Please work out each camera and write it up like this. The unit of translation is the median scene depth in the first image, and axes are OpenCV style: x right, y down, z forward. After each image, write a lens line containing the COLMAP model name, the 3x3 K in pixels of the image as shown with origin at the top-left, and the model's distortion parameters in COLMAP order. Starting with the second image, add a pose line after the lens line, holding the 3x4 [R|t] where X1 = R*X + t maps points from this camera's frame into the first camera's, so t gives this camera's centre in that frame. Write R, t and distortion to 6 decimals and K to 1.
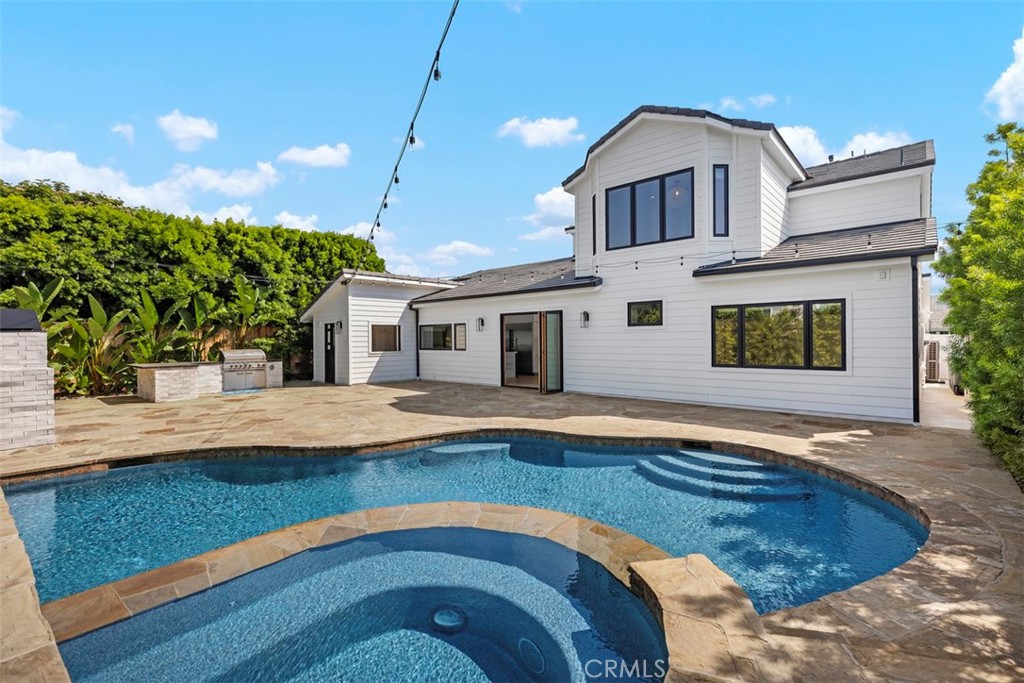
lens RADIAL K [[470.4, 0, 511.5], [0, 470.4, 341.3], [0, 0, 1]] dist [0.013983, 0.000075]
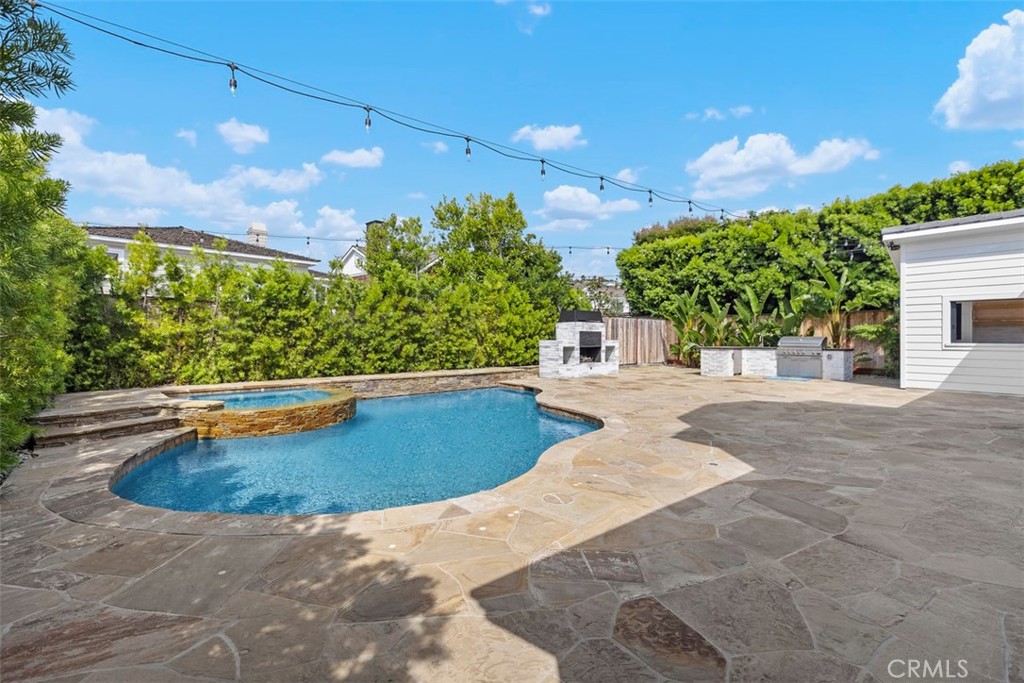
lens RADIAL K [[470.4, 0, 511.7], [0, 470.4, 335.1], [0, 0, 1]] dist [0.013983, 0.000075]
pose [[-0.141917, 0.003689, -0.989872, 0.502097], [-0.007673, 0.999959, 0.004827, 0.015017], [0.989849, 0.008280, -0.141882, 0.569492]]
